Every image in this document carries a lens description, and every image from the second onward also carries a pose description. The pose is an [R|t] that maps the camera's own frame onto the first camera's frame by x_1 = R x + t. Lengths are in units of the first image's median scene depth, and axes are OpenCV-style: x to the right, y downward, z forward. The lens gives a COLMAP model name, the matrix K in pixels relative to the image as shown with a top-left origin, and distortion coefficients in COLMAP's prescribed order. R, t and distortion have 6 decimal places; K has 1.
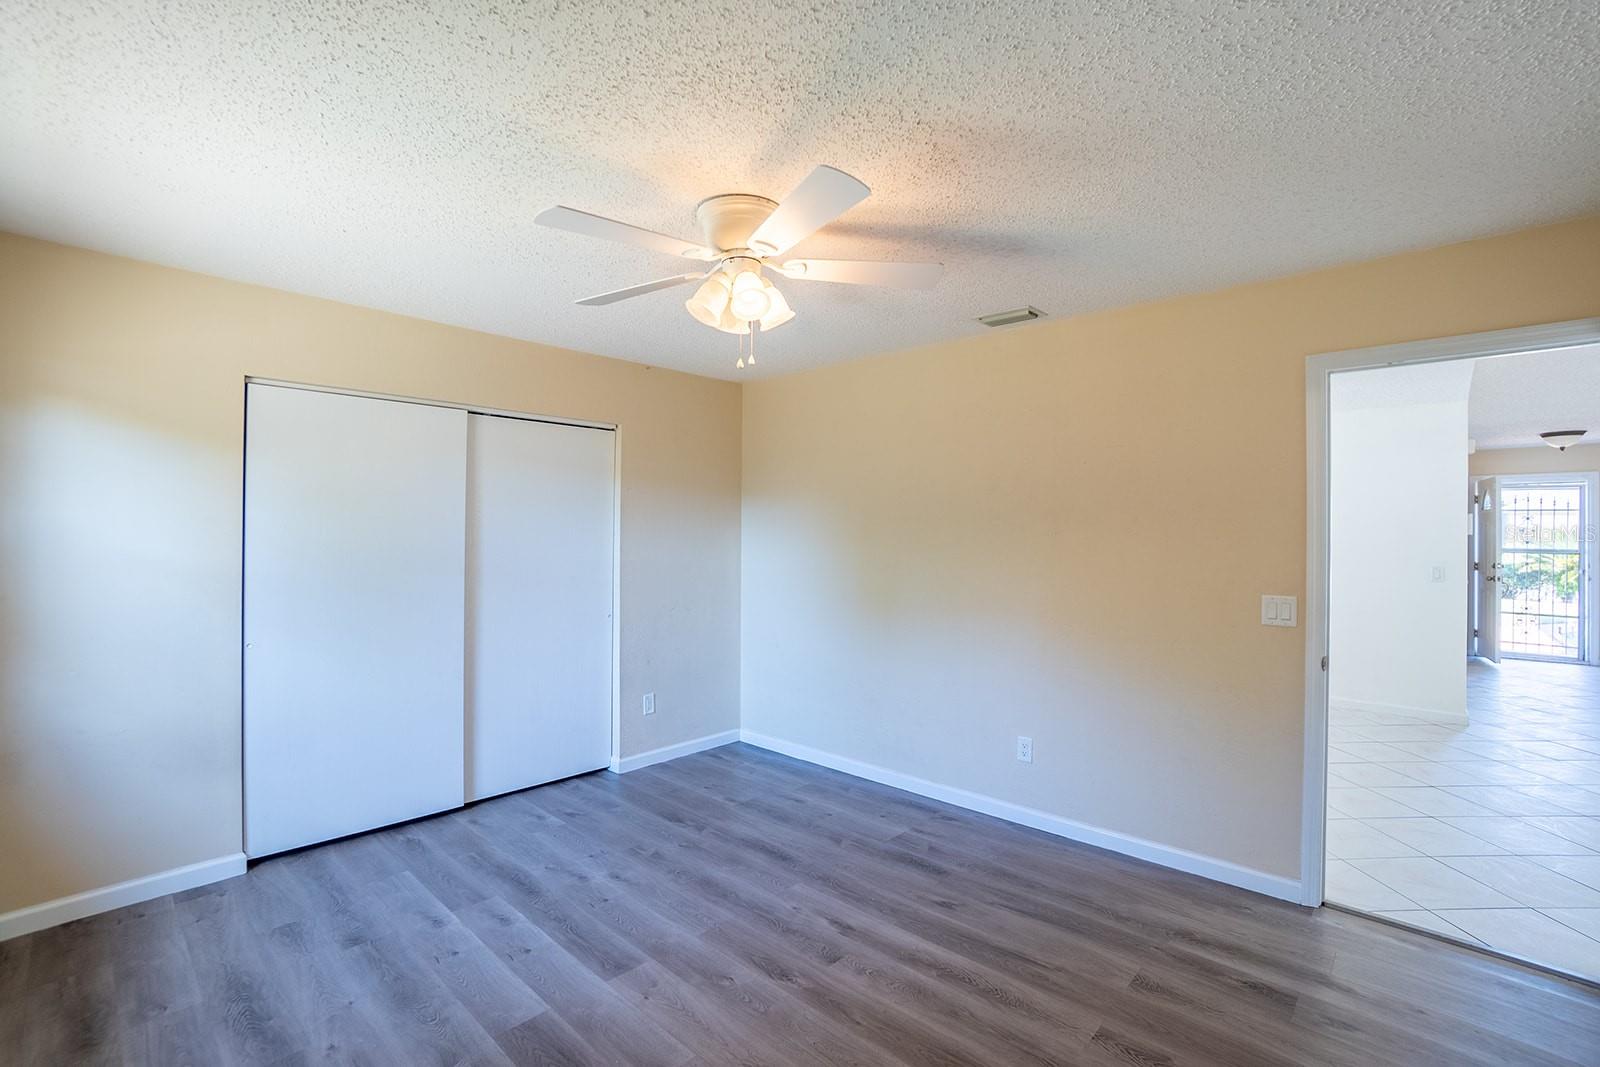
lens RADIAL K [[712.5, 0, 795.2], [0, 712.5, 530.6], [0, 0, 1]] dist [-0.064794, 0.024094]
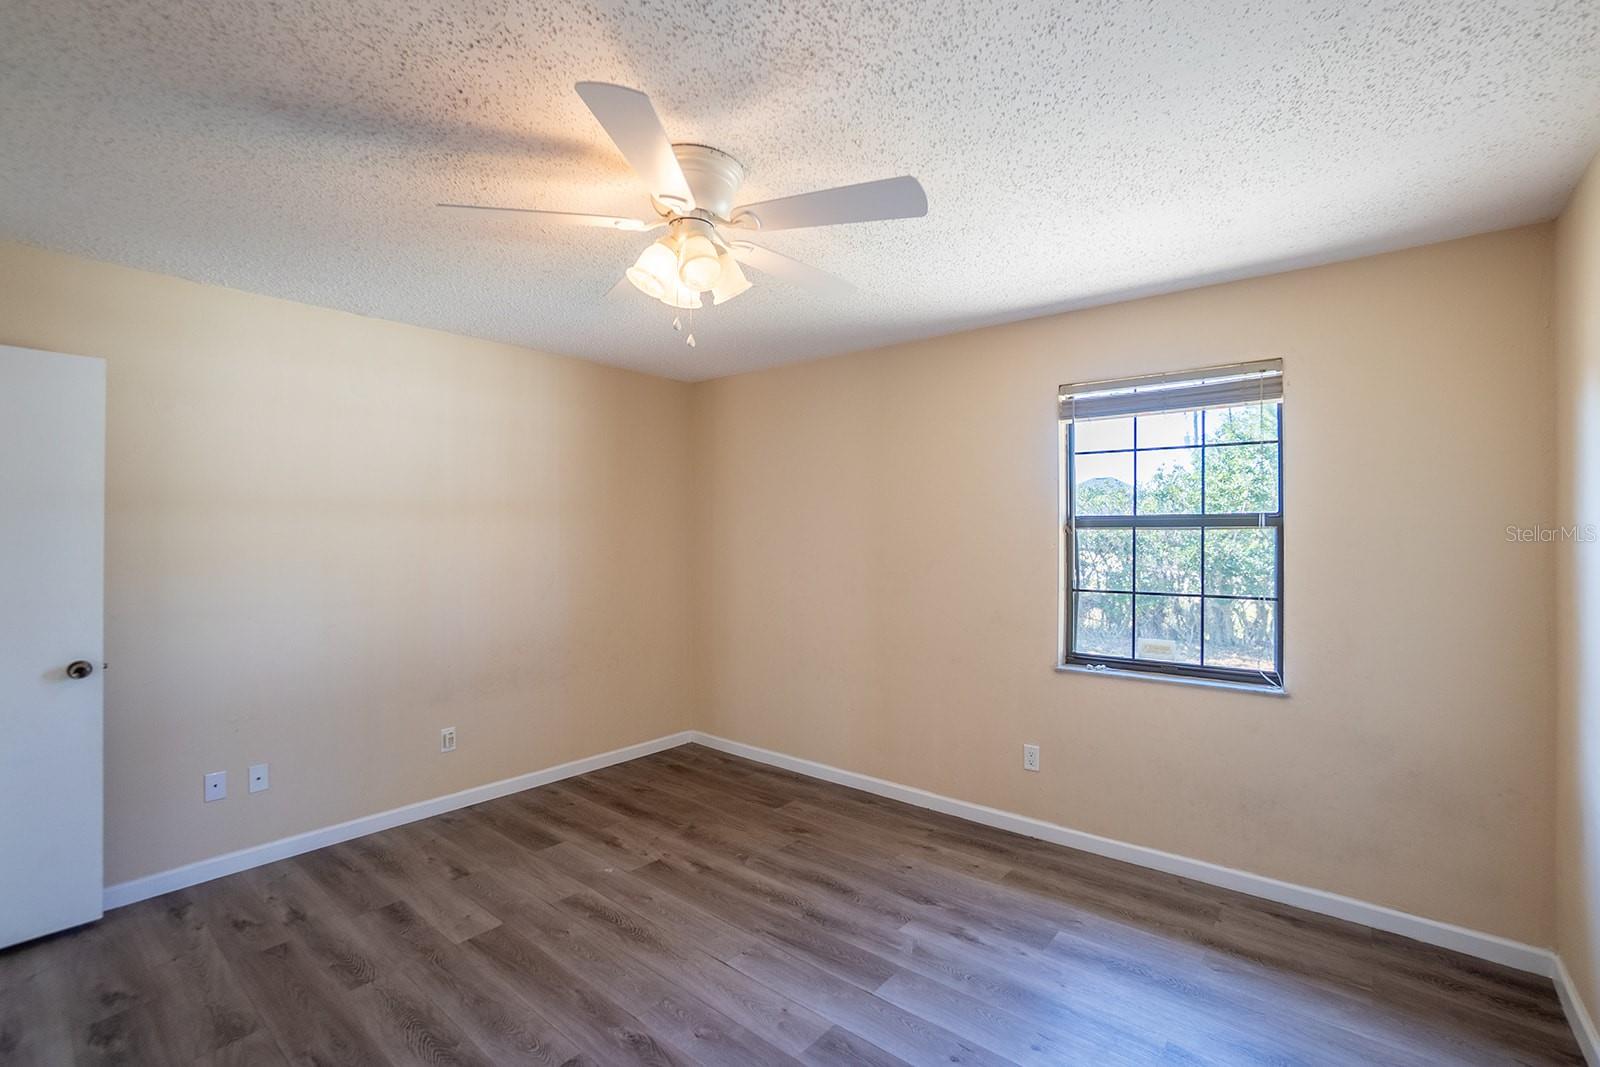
lens RADIAL K [[712.5, 0, 795.2], [0, 712.5, 530.6], [0, 0, 1]] dist [-0.064794, 0.024094]
pose [[-0.998249, -0.010861, -0.058151, -0.130086], [-0.010581, 0.999931, -0.005124, 0.002008], [0.058203, -0.004500, -0.998295, 1.557289]]
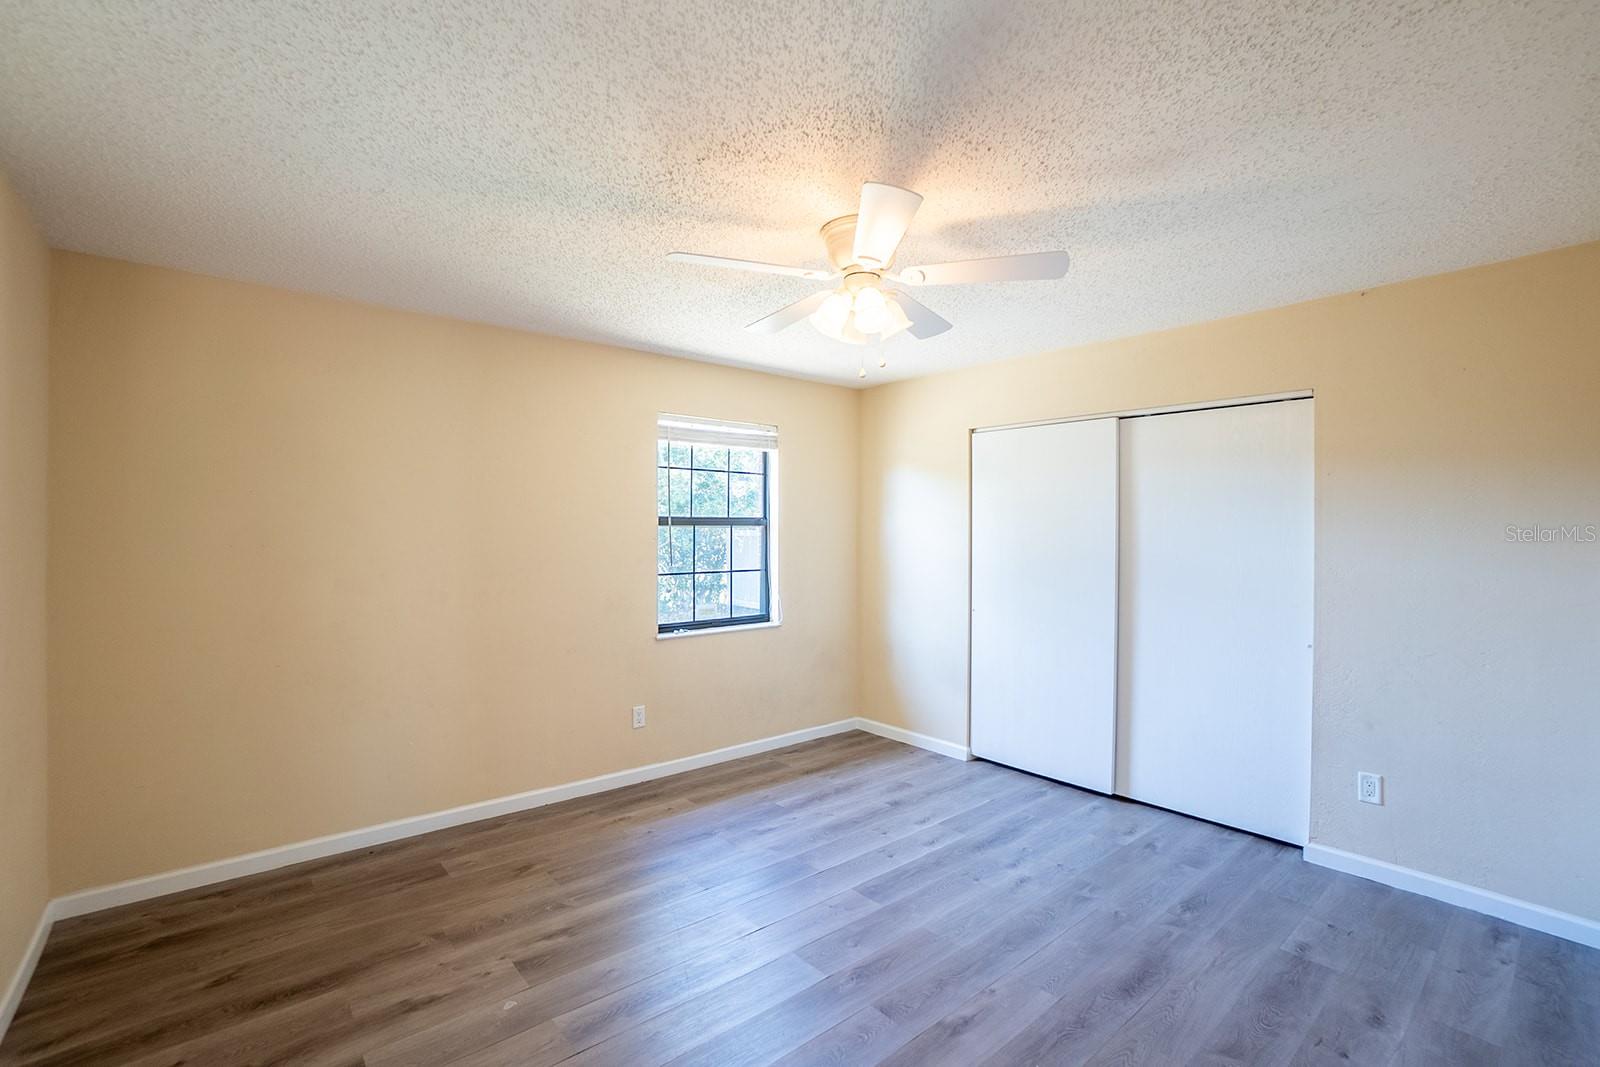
lens RADIAL K [[712.5, 0, 795.2], [0, 712.5, 530.6], [0, 0, 1]] dist [-0.064794, 0.024094]
pose [[-0.117930, -0.007227, -0.992996, 0.819953], [-0.002204, 0.999973, -0.007016, 0.007238], [0.993019, 0.001361, -0.117943, 0.851462]]
